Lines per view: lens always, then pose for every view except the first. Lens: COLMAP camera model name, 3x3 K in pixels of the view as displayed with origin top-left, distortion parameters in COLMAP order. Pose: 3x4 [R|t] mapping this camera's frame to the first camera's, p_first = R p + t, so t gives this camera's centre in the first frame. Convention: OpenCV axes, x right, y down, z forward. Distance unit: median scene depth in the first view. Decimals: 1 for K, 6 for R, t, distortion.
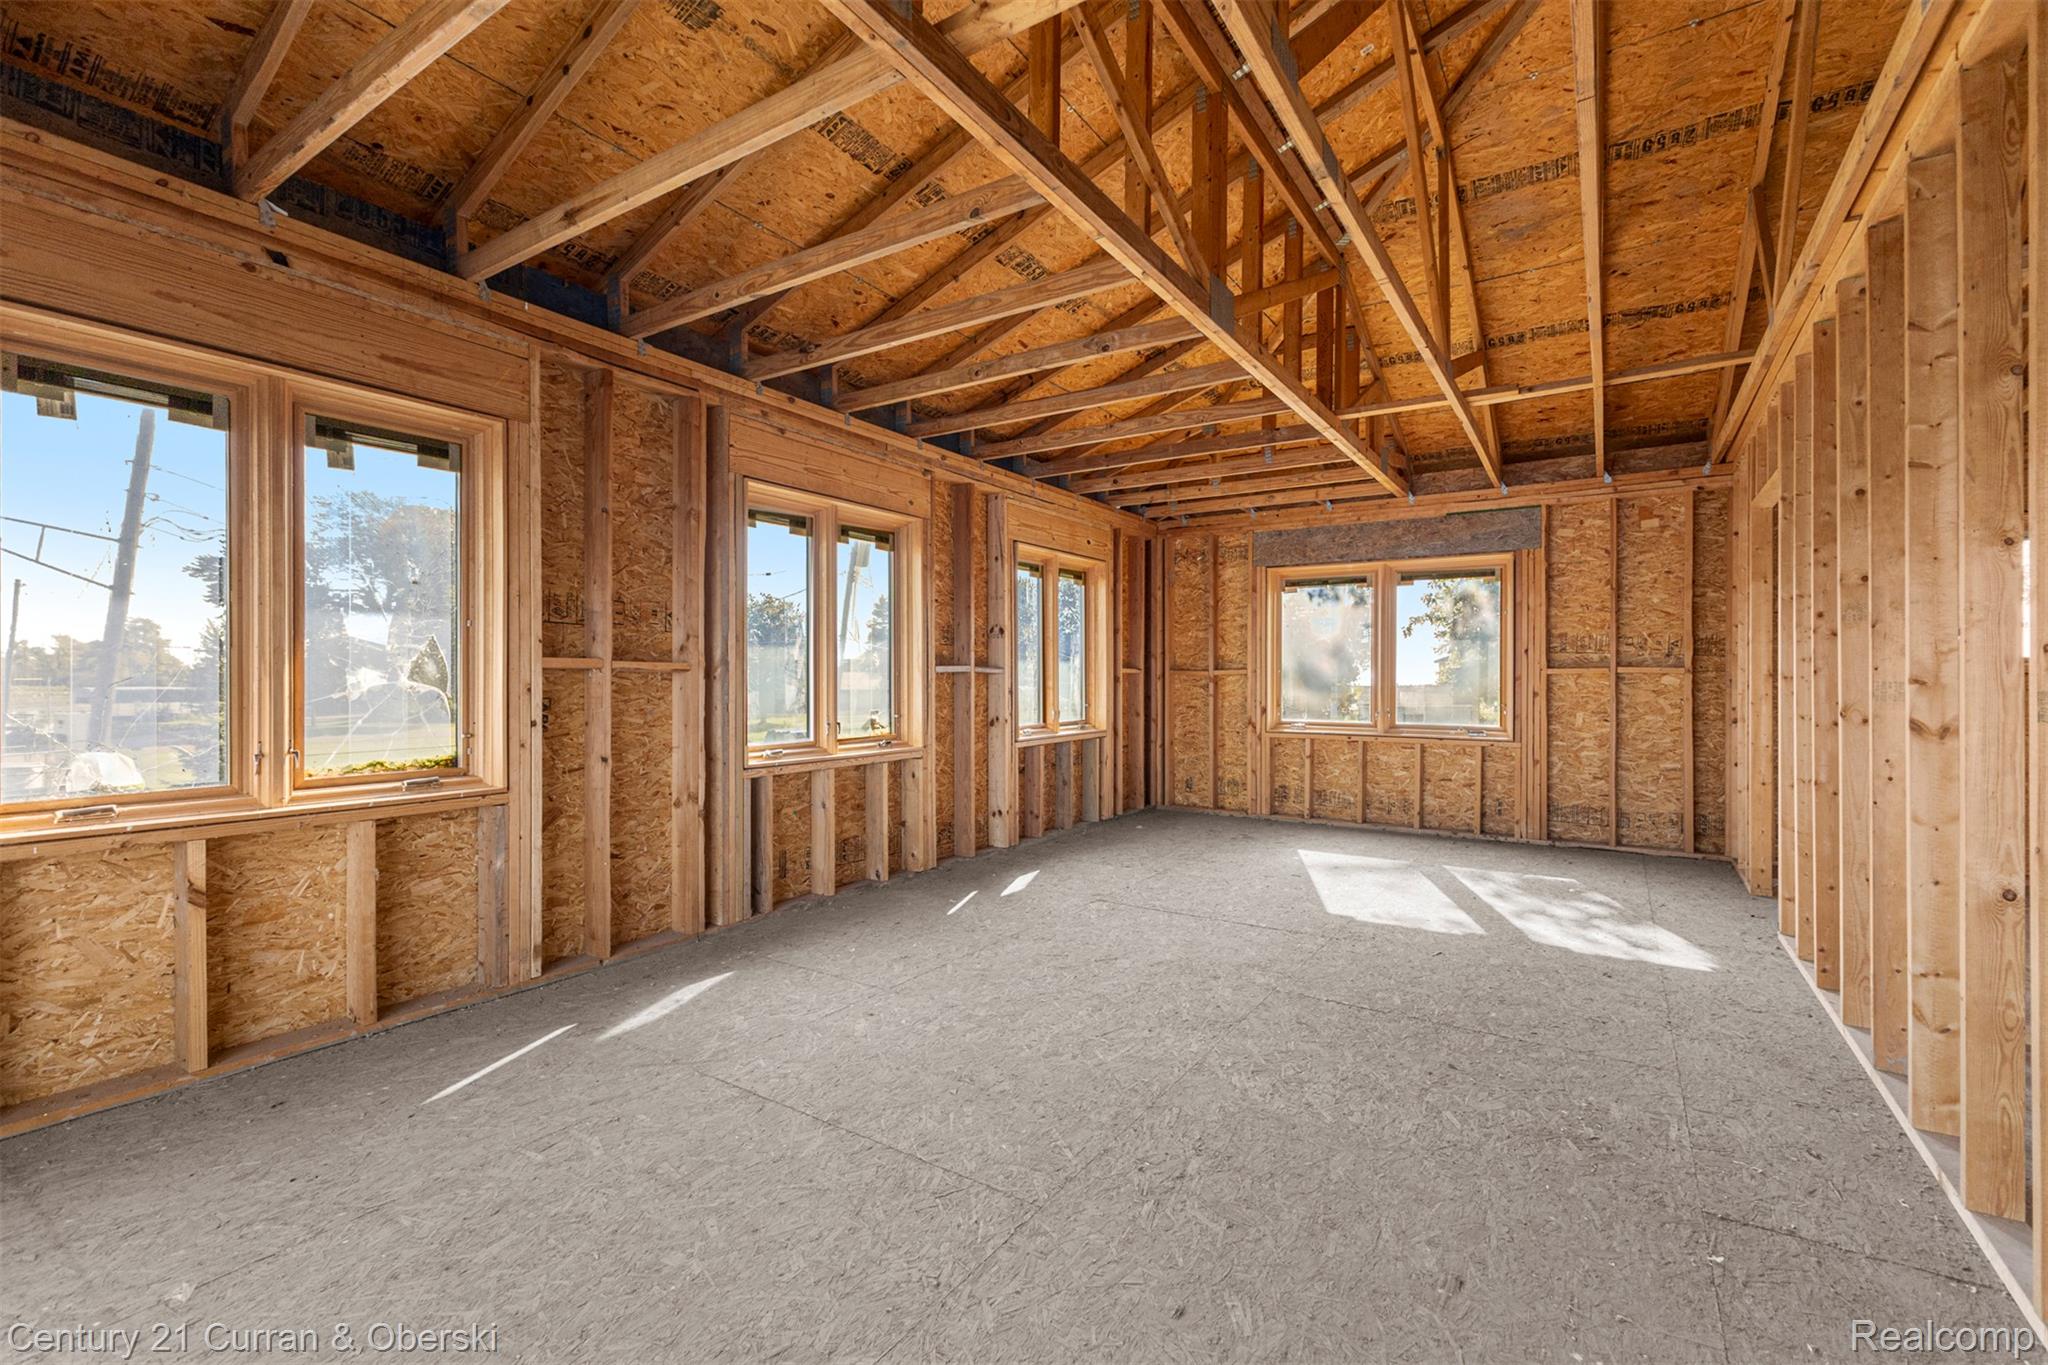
lens RADIAL K [[883.0, 0, 1040.8], [0, 883.0, 680.3], [0, 0, 1]] dist [0.009659, -0.001578]
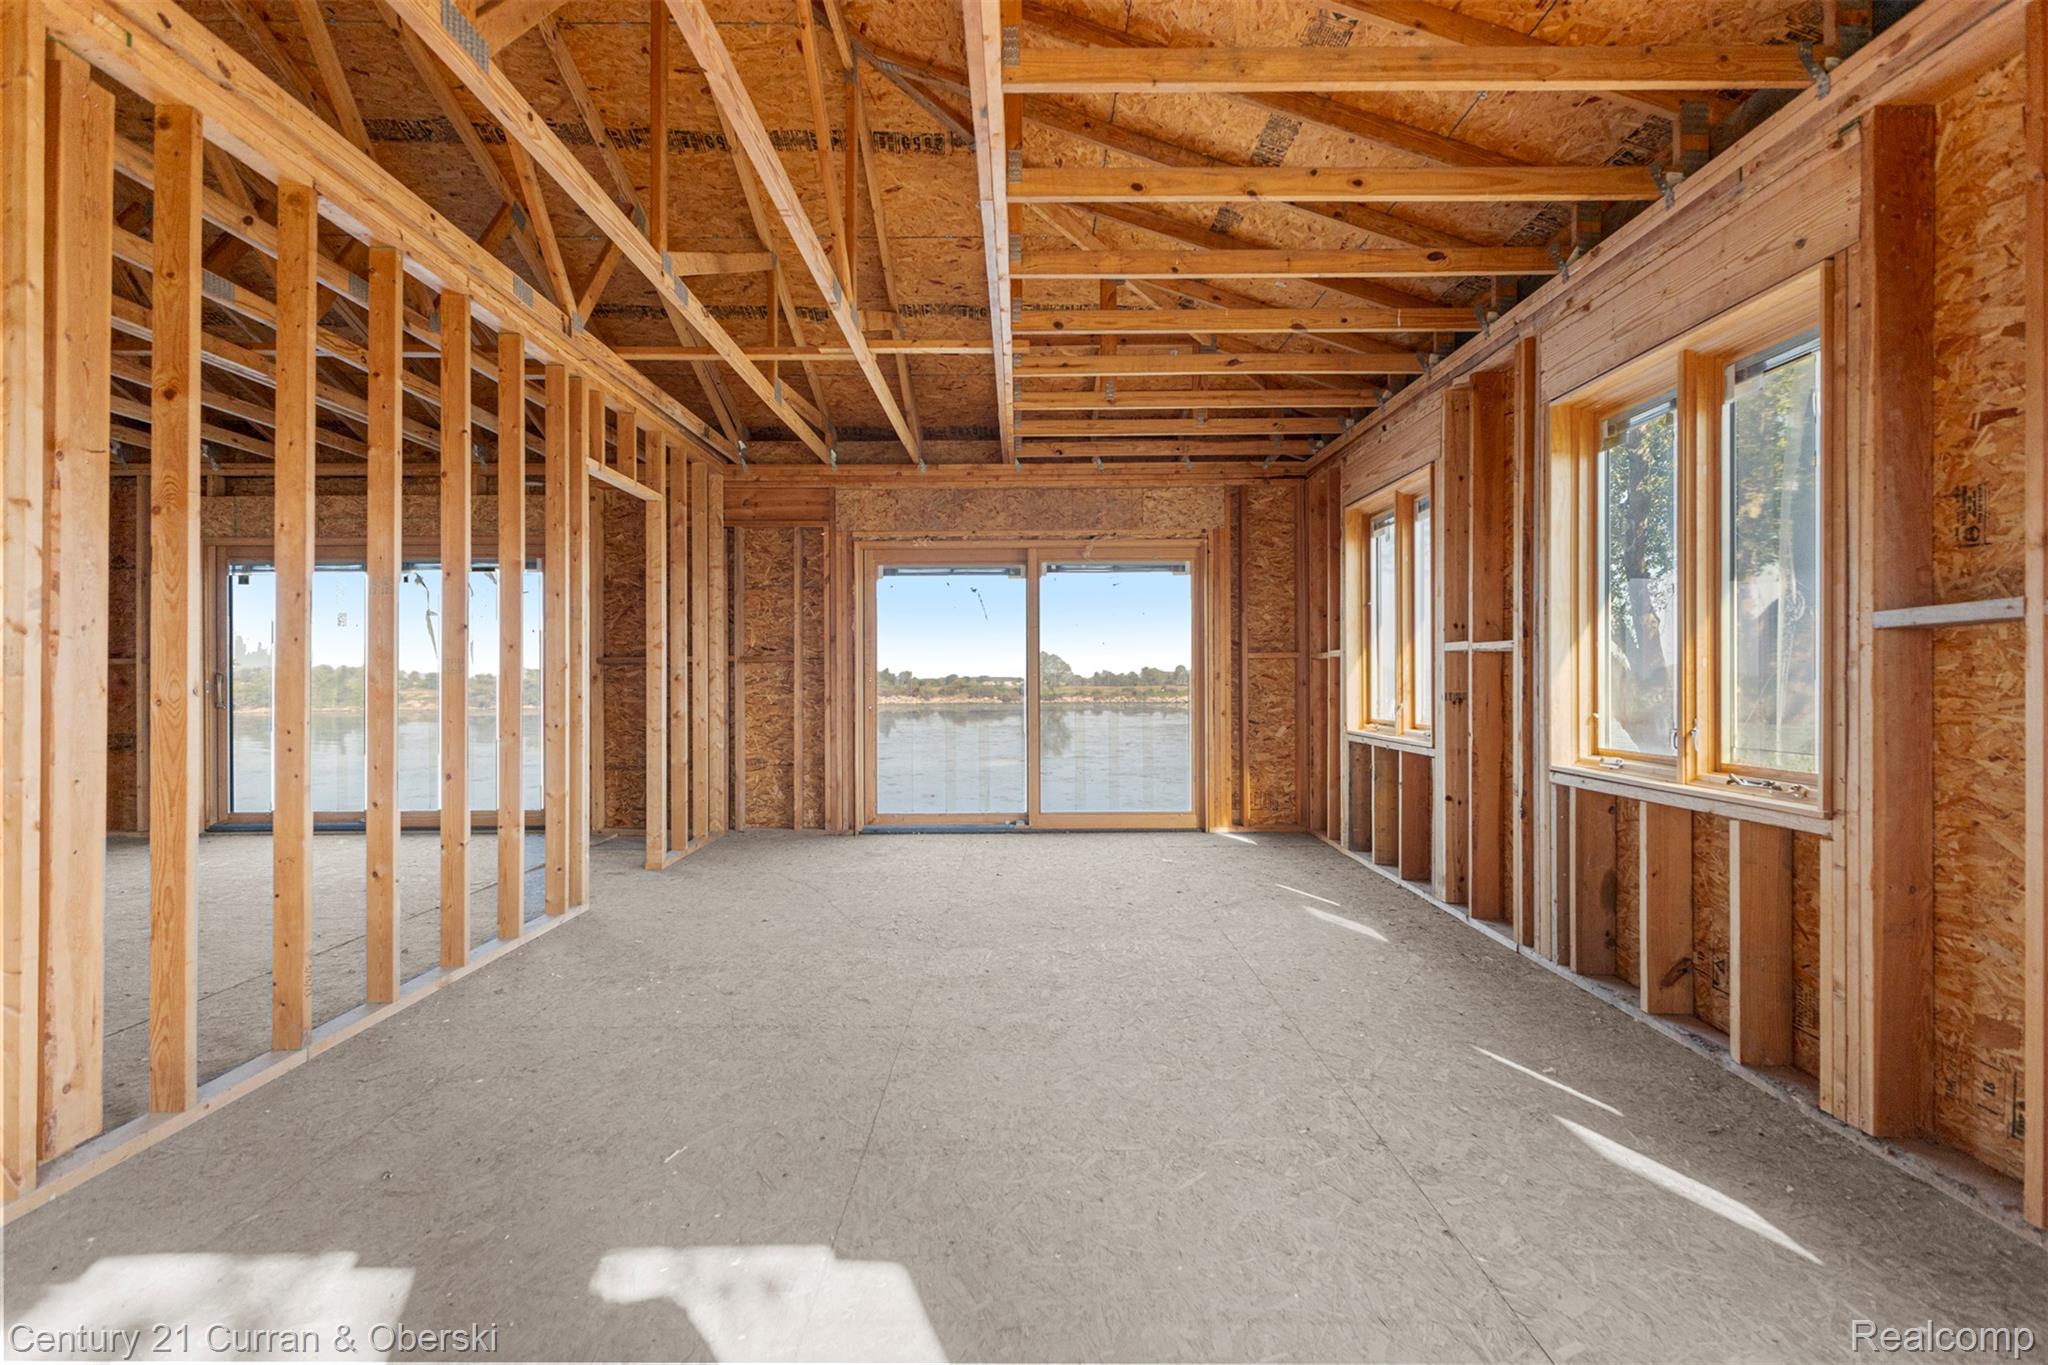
lens RADIAL K [[999.7, 0, 1009.2], [0, 999.7, 677.4], [0, 0, 1]] dist [0.011219, -0.001082]
pose [[-0.853363, -0.000912, -0.521317, 0.461185], [-0.002709, 0.999993, 0.002685, 0.013421], [0.521310, 0.003704, -0.853359, 1.269625]]
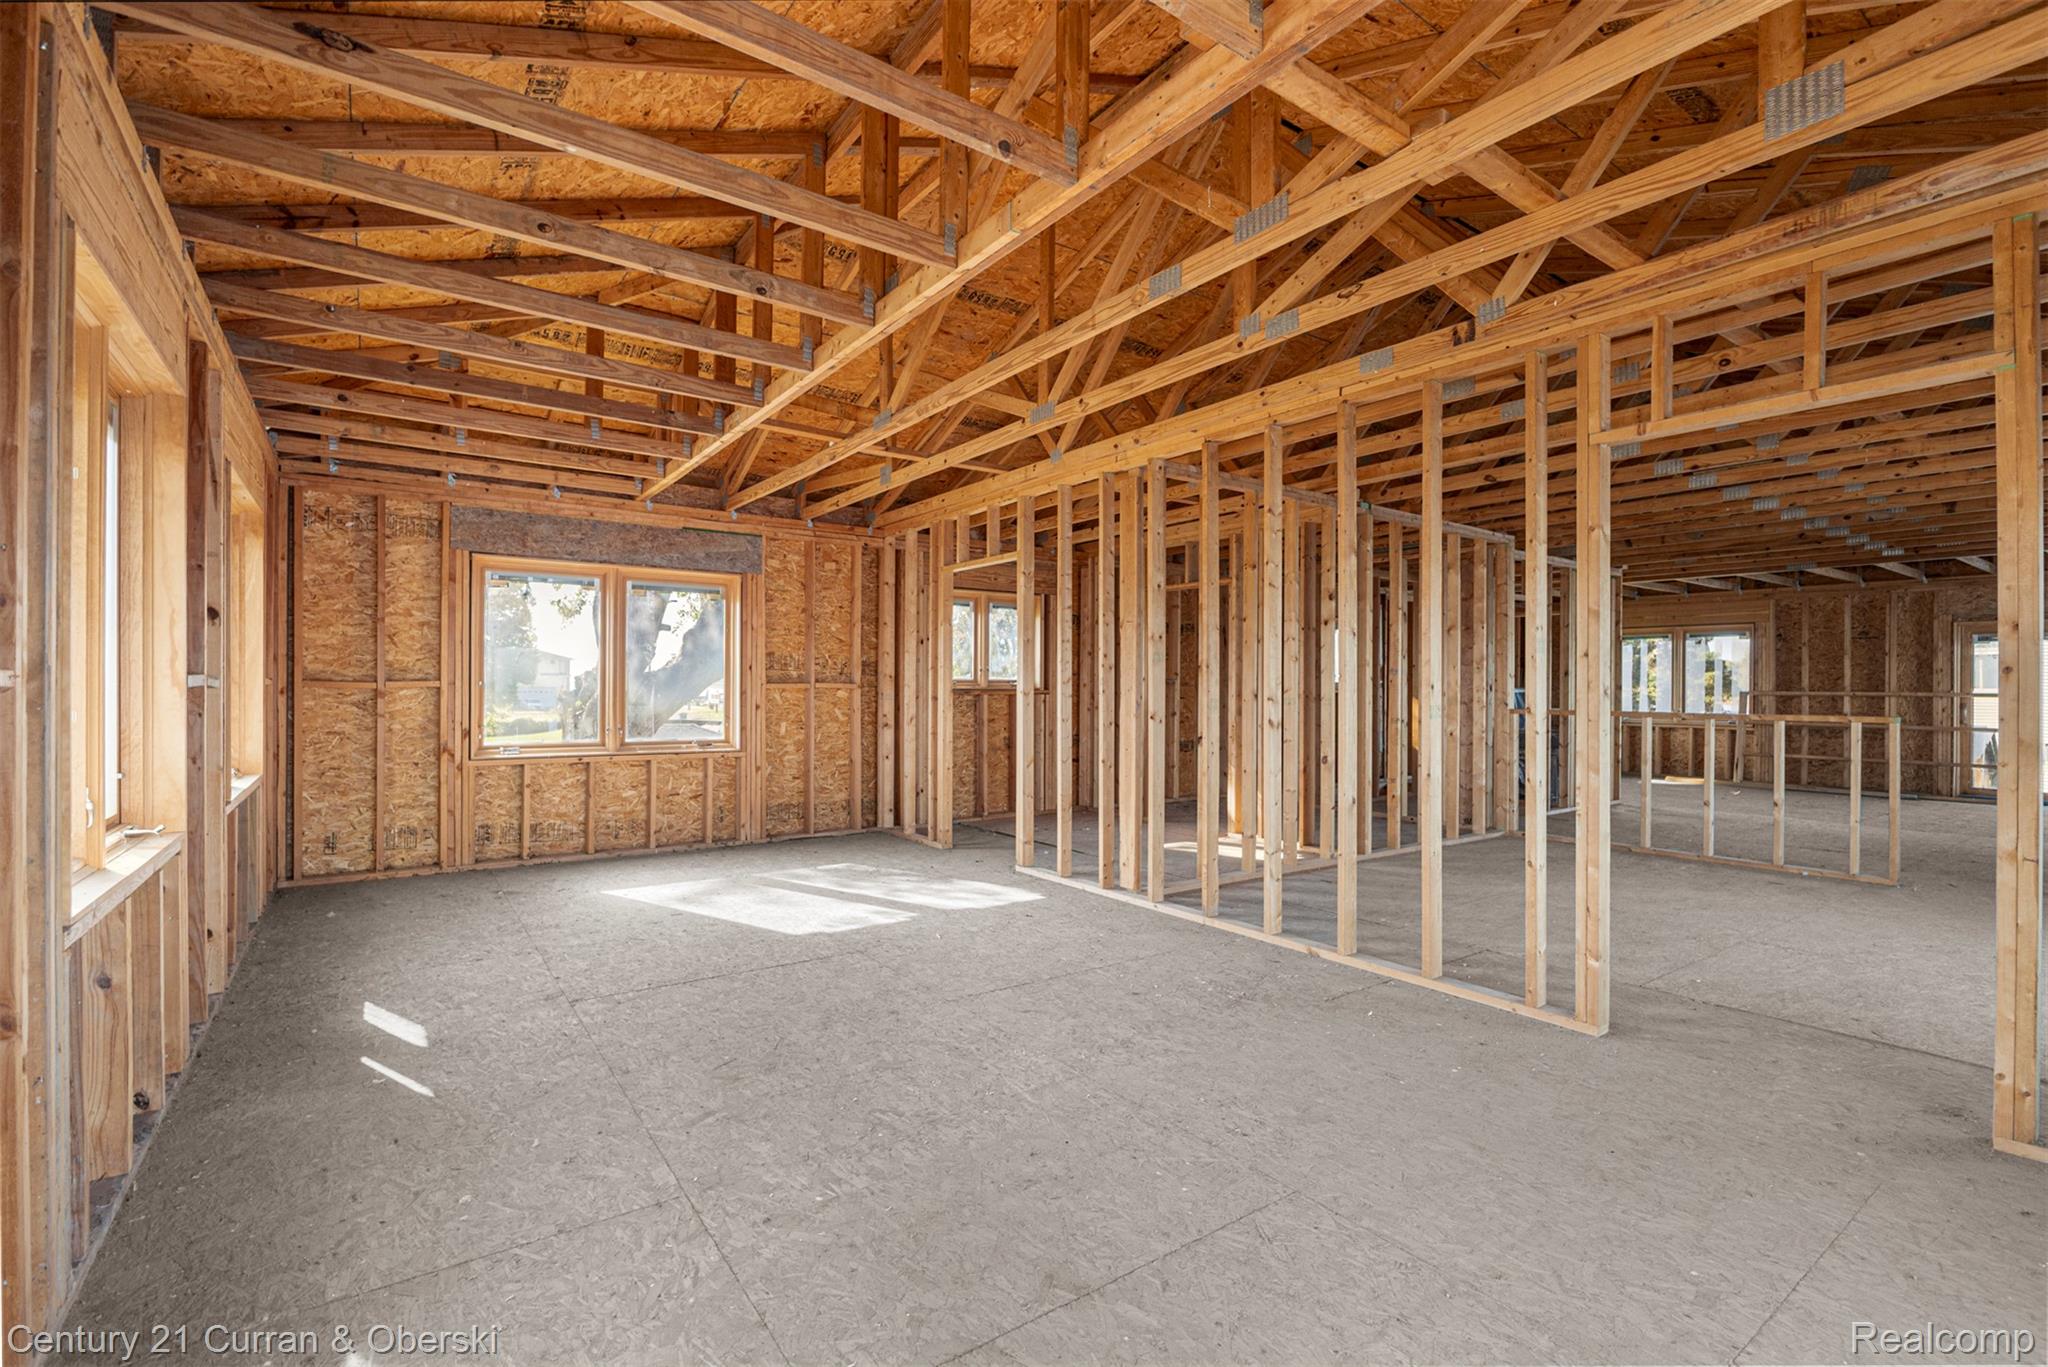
lens RADIAL K [[898.5, 0, 1028.3], [0, 898.5, 688.7], [0, 0, 1]] dist [-0.008184, -0.000683]
pose [[0.371122, 0.000244, 0.928584, -0.461720], [-0.001315, 0.999999, 0.000262, -0.009678], [-0.928583, -0.001318, 0.371122, 0.361631]]
